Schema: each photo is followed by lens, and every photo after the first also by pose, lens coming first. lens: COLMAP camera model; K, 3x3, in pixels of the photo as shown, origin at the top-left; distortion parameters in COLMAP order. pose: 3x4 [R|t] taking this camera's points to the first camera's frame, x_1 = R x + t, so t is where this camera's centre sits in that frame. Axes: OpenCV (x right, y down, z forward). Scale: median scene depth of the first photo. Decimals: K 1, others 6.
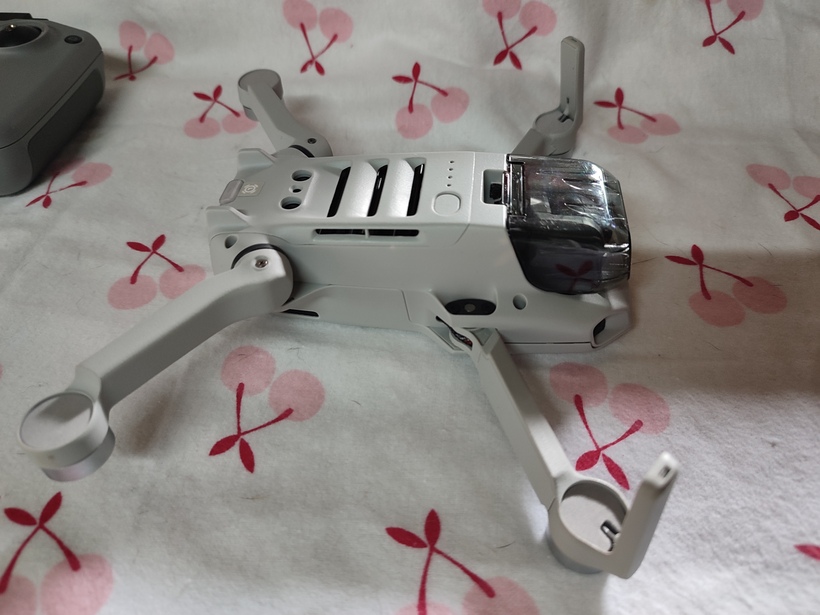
lens RADIAL K [[620.7, 0, 416.4], [0, 620.7, 300.2], [0, 0, 1]] dist [-0.030723, 0.003481]
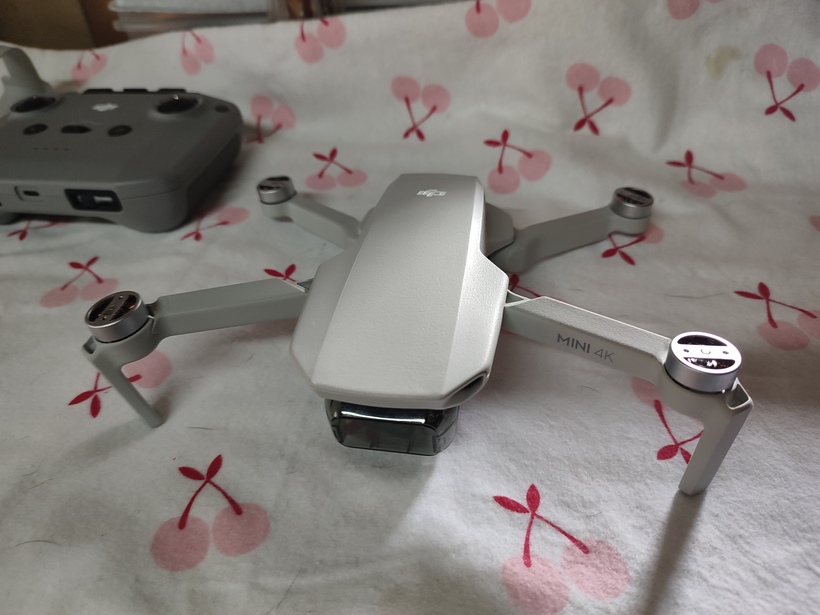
lens RADIAL K [[620.7, 0, 411.2], [0, 620.7, 309.7], [0, 0, 1]] dist [-0.030723, 0.003481]
pose [[0.994968, 0.028142, -0.096162, -0.089385], [-0.038280, 0.993707, -0.105268, 0.127486], [0.092595, 0.108419, 0.989784, -0.196796]]
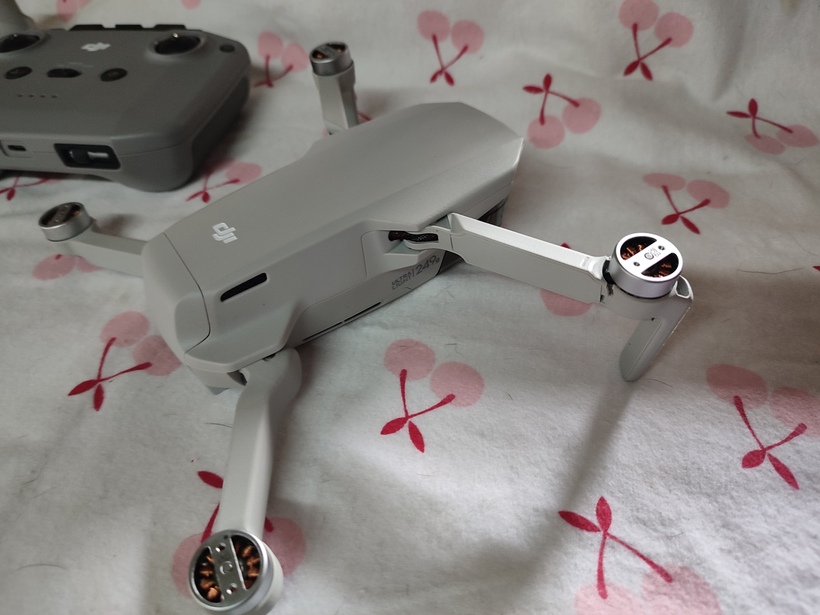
lens RADIAL K [[620.7, 0, 409.5], [0, 620.7, 307.4], [0, 0, 1]] dist [-0.030723, 0.003481]
pose [[0.994848, 0.039033, -0.093560, -0.188684], [-0.040410, 0.999100, -0.012867, 0.043712], [0.092974, 0.016581, 0.995530, -0.055744]]
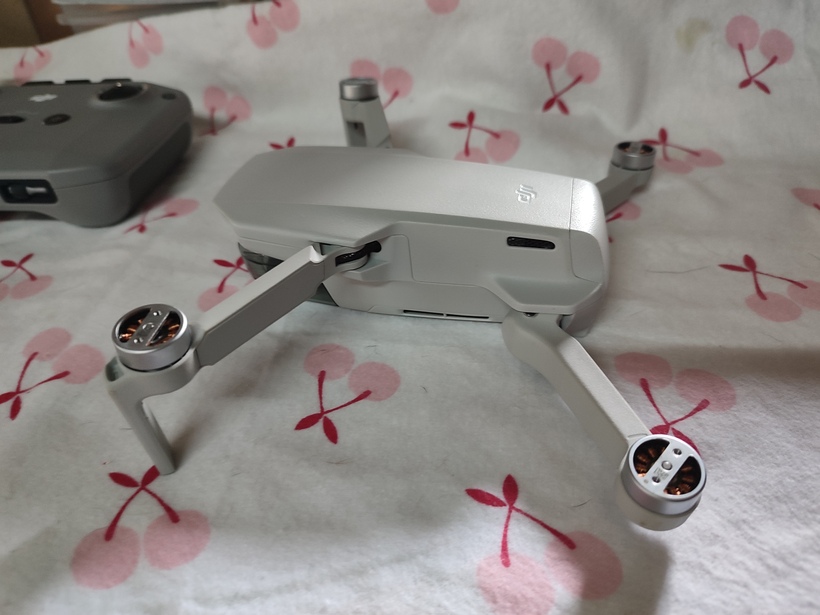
lens RADIAL K [[620.7, 0, 412.5], [0, 620.7, 310.7], [0, 0, 1]] dist [-0.030723, 0.003481]
pose [[0.998052, -0.006811, -0.062009, -0.063185], [-0.001625, 0.990846, -0.134986, 0.185393], [0.062361, 0.134824, 0.988905, -0.070244]]
